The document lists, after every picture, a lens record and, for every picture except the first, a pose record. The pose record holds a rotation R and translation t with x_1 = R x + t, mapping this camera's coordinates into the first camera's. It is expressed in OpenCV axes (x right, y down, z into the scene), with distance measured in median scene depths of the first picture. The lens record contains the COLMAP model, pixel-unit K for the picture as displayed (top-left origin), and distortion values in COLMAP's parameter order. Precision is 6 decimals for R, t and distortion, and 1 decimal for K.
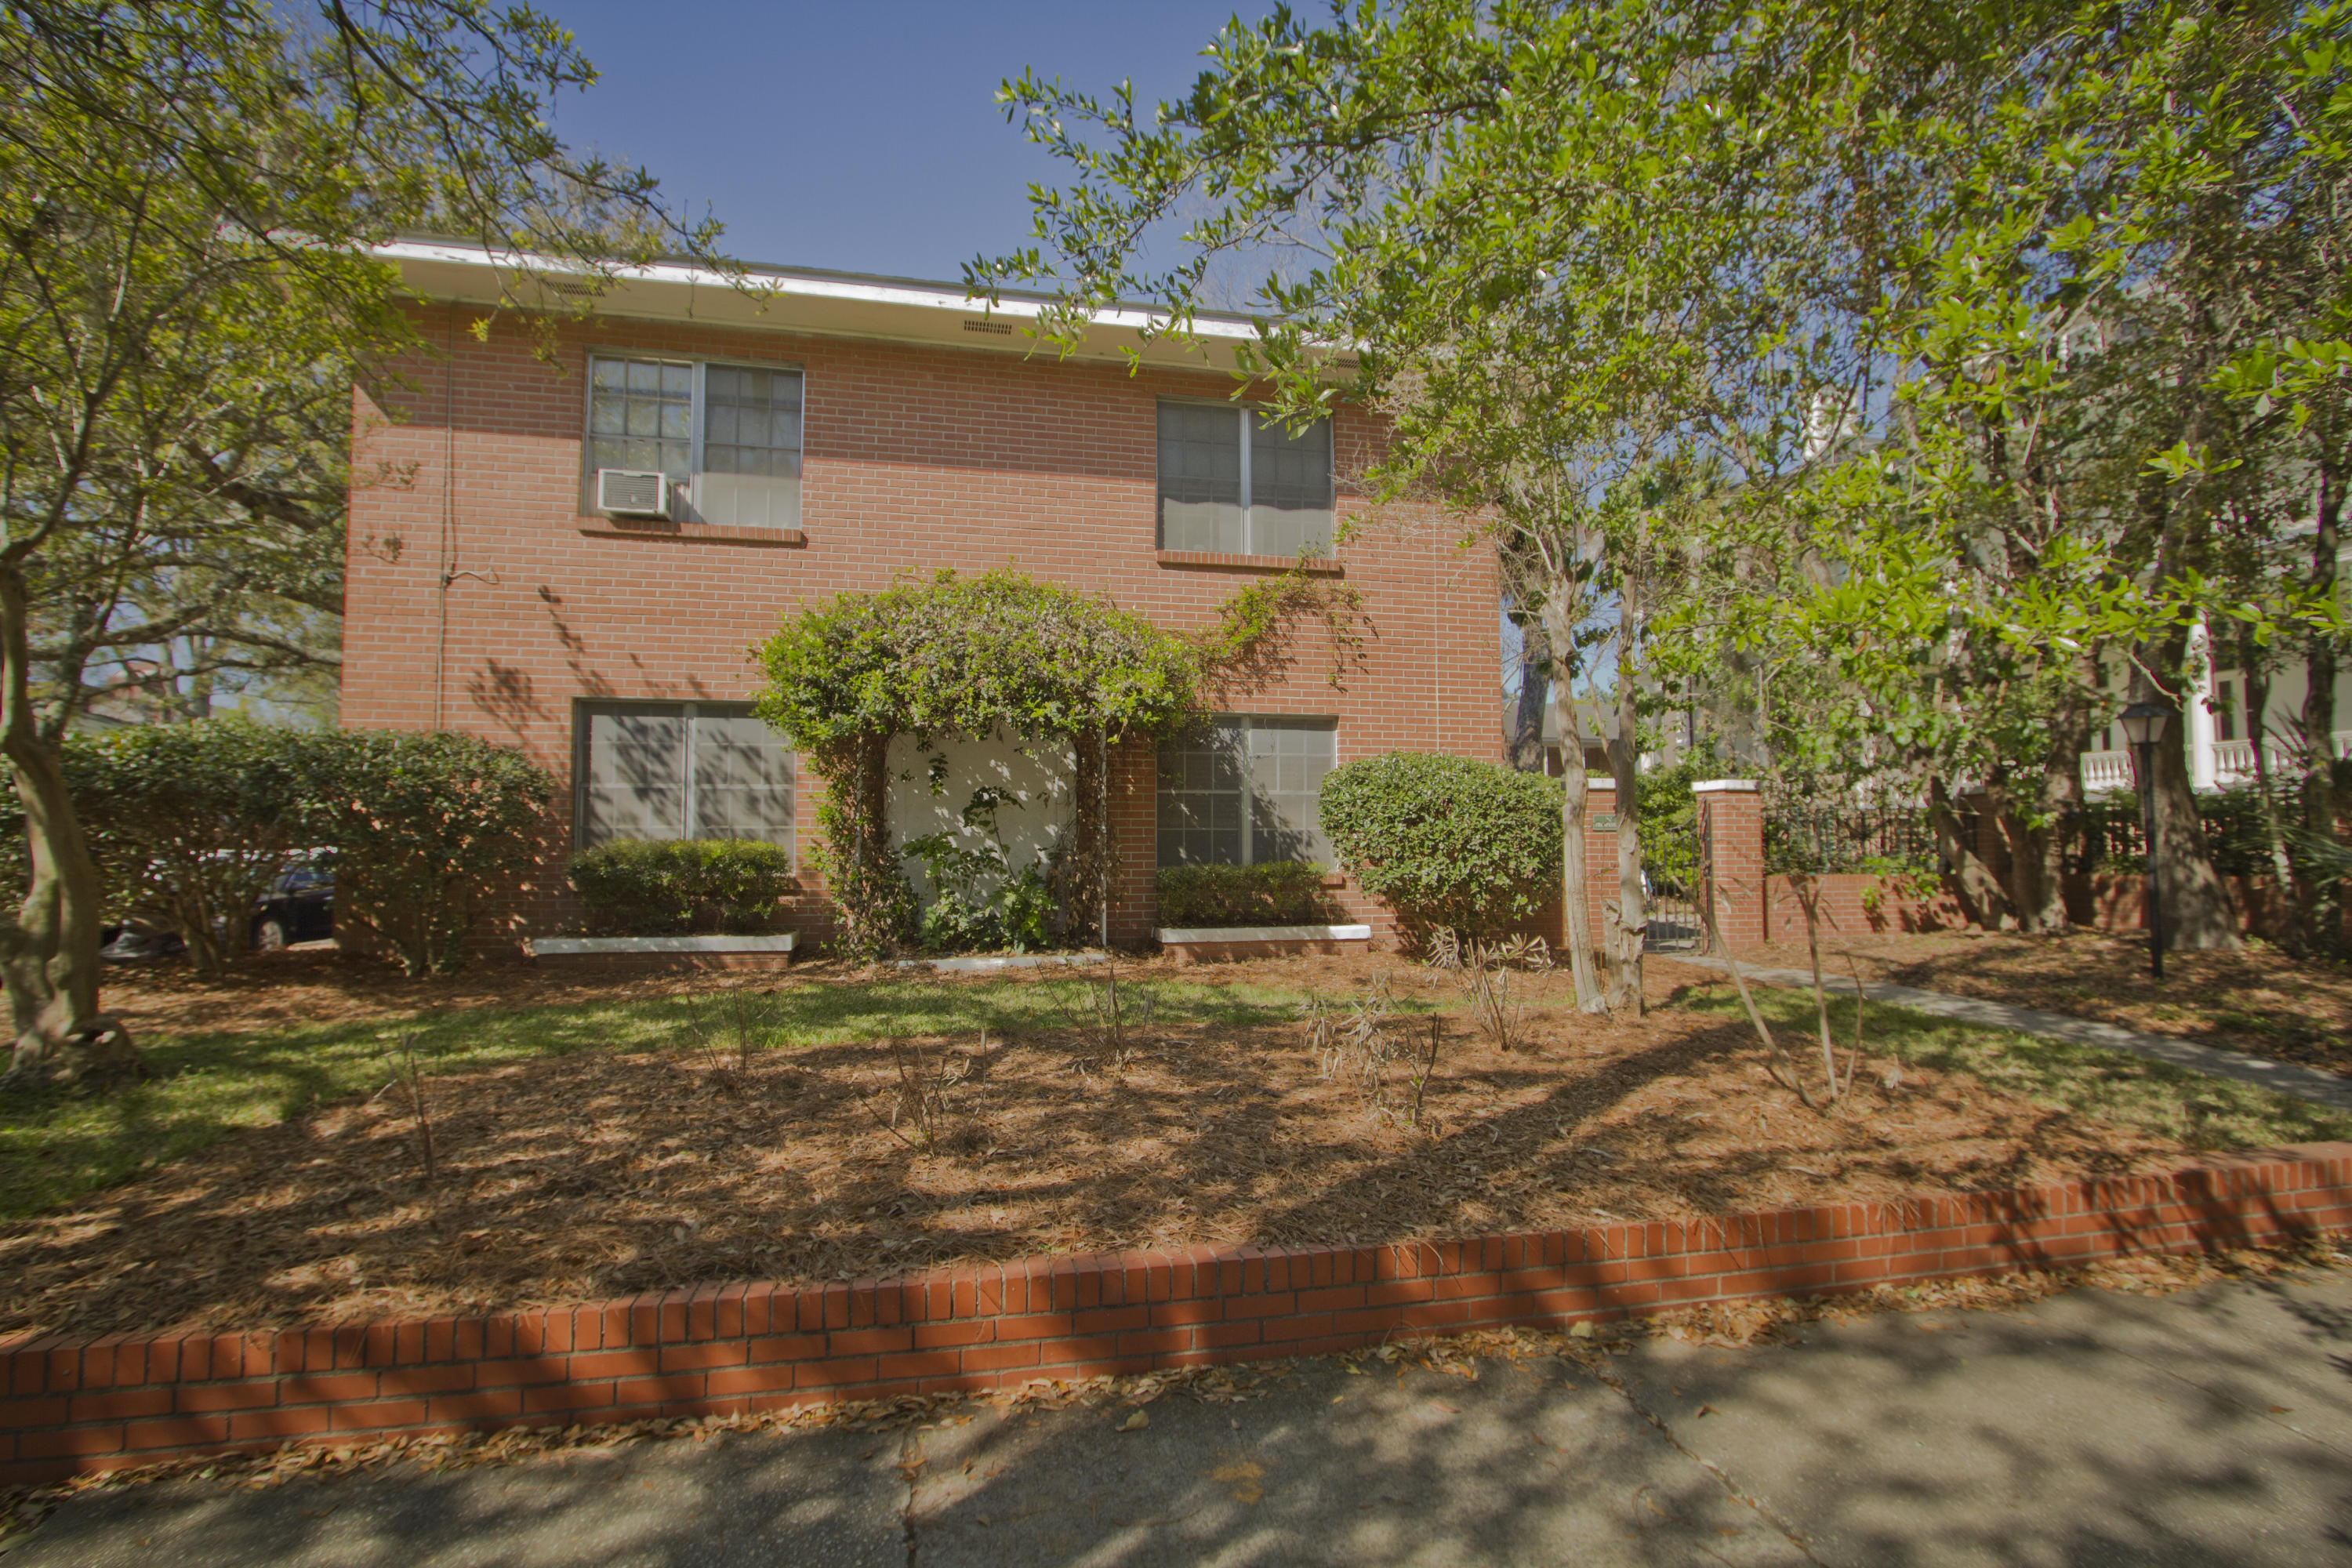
lens RADIAL K [[1084.8, 0, 1185.3], [0, 1084.8, 799.3], [0, 0, 1]] dist [-0.019623, 0.005751]
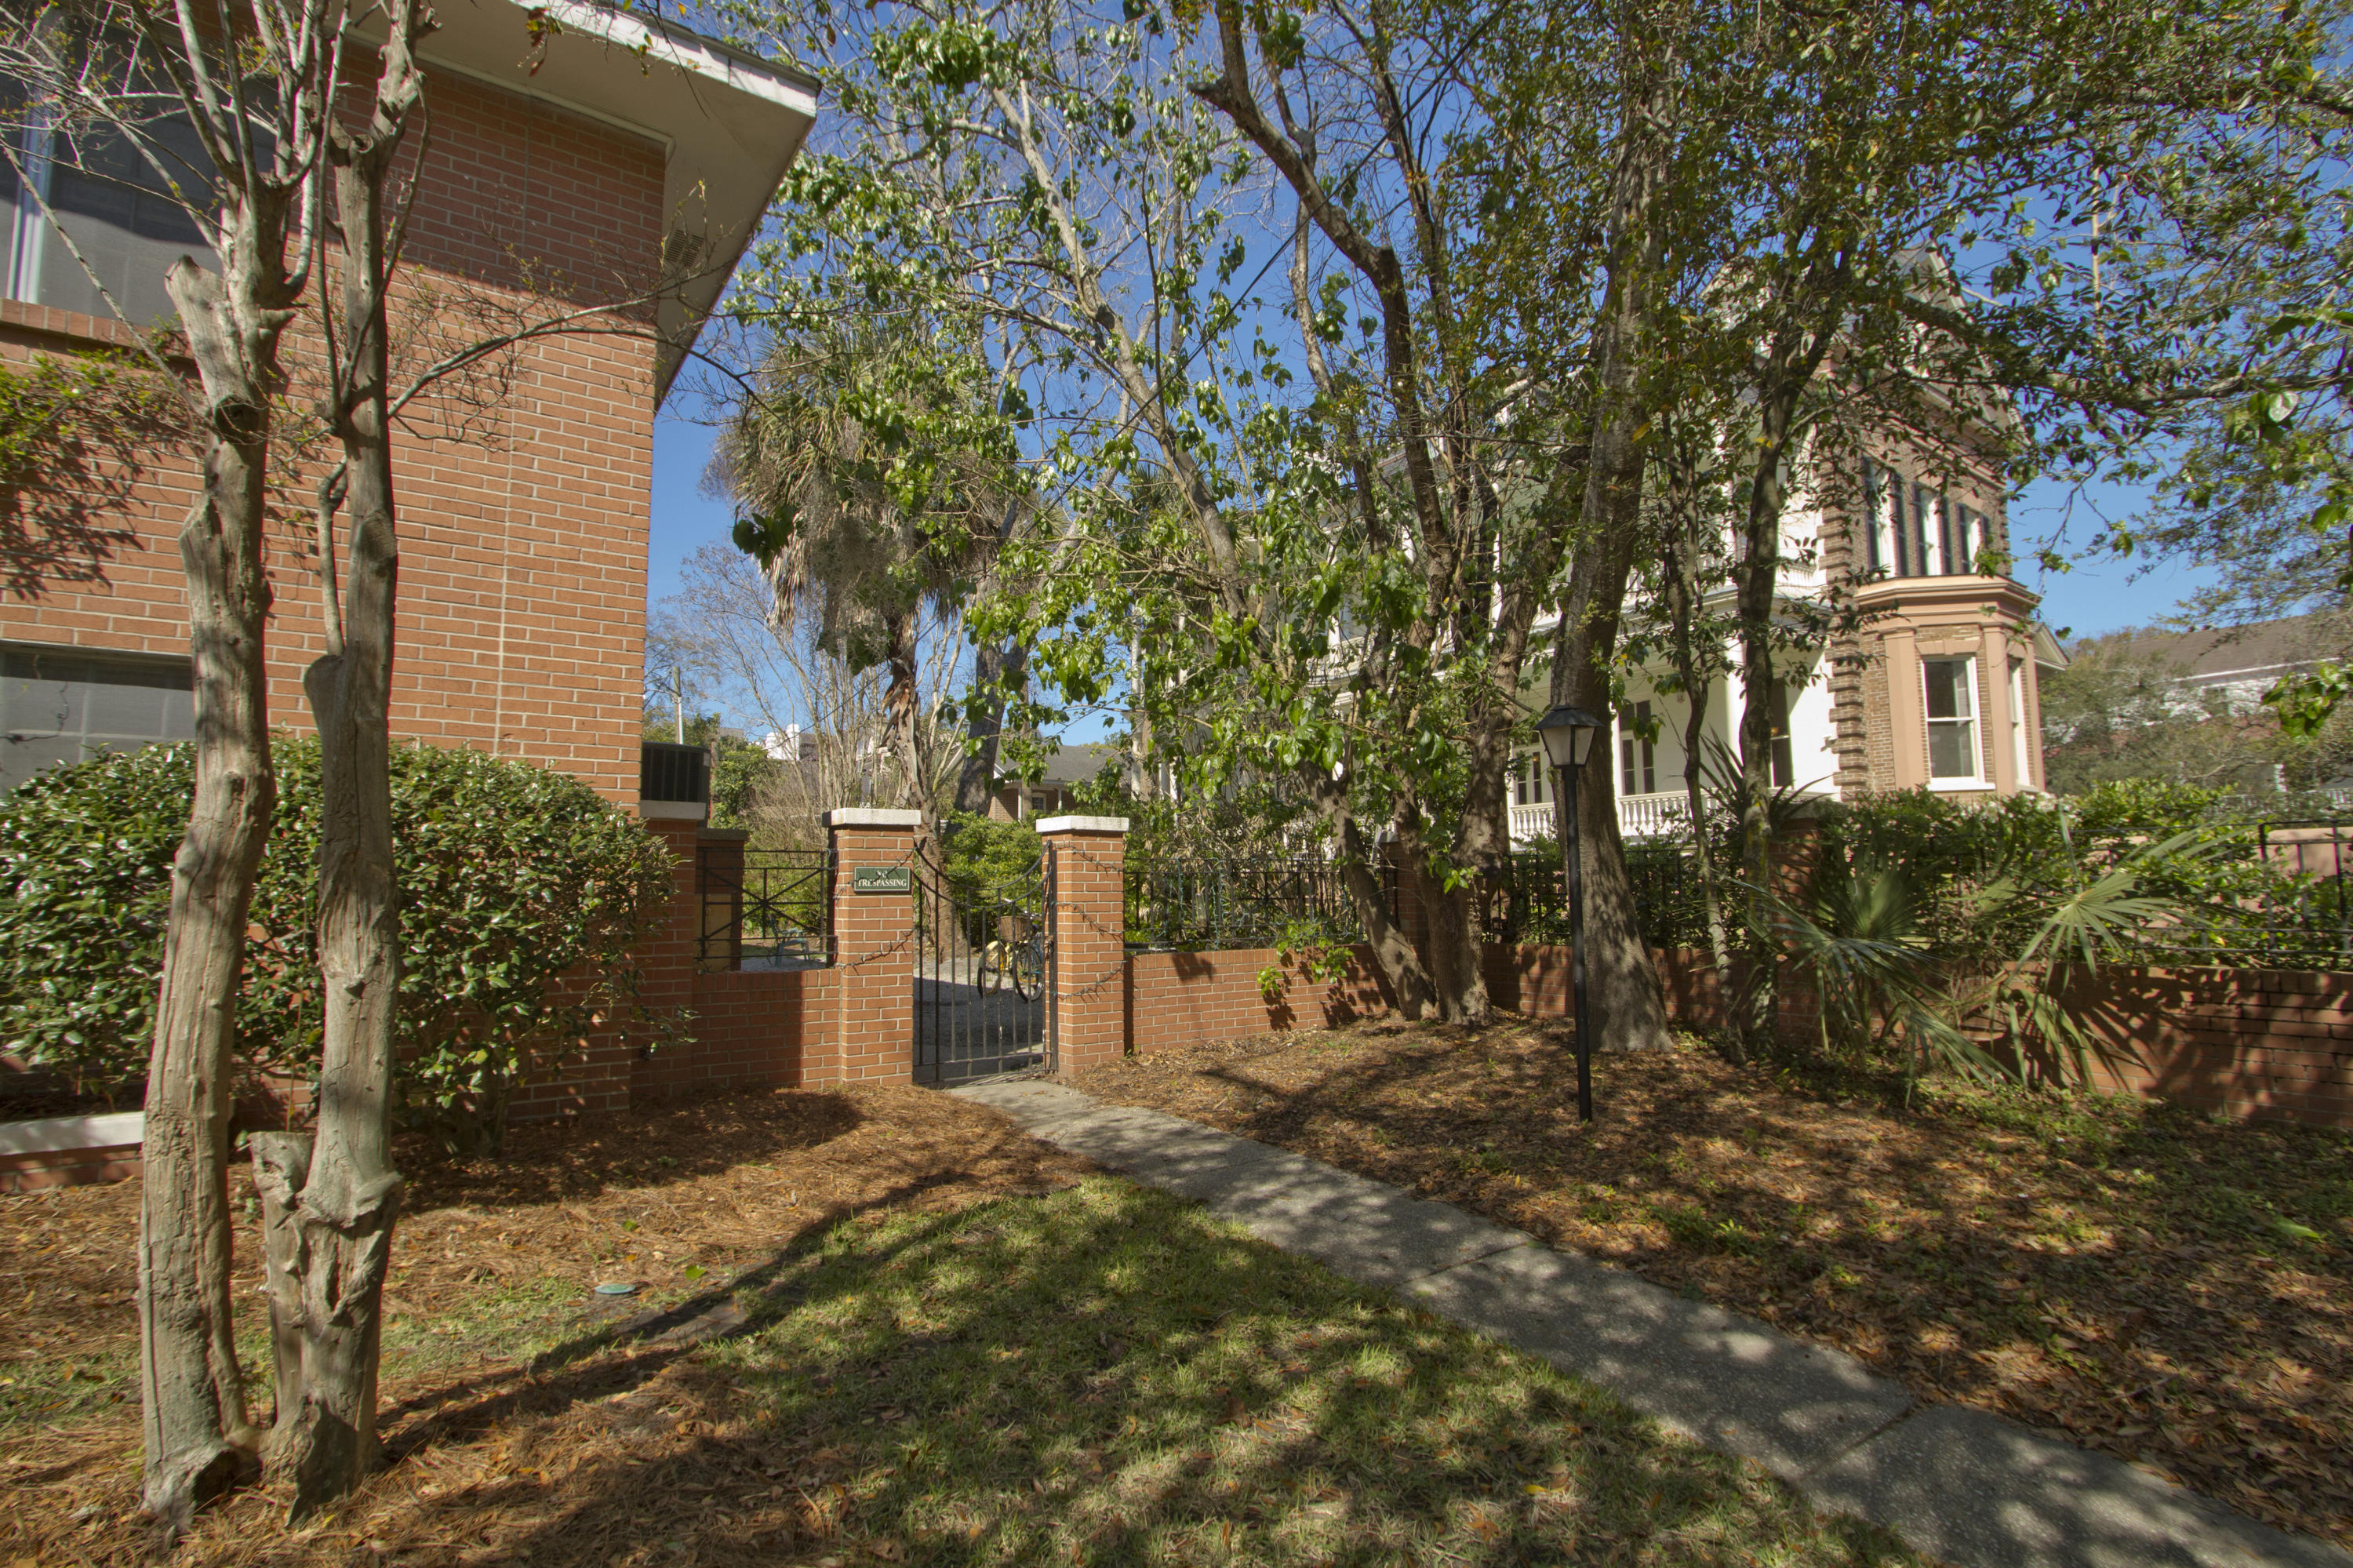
lens RADIAL K [[1085.3, 0, 1185.8], [0, 1085.3, 799.3], [0, 0, 1]] dist [-0.019623, 0.005751]
pose [[0.924057, 0.027723, 0.381248, 0.330164], [-0.011494, 0.998931, -0.044779, 0.001268], [-0.382082, 0.036996, 0.923388, 0.371668]]
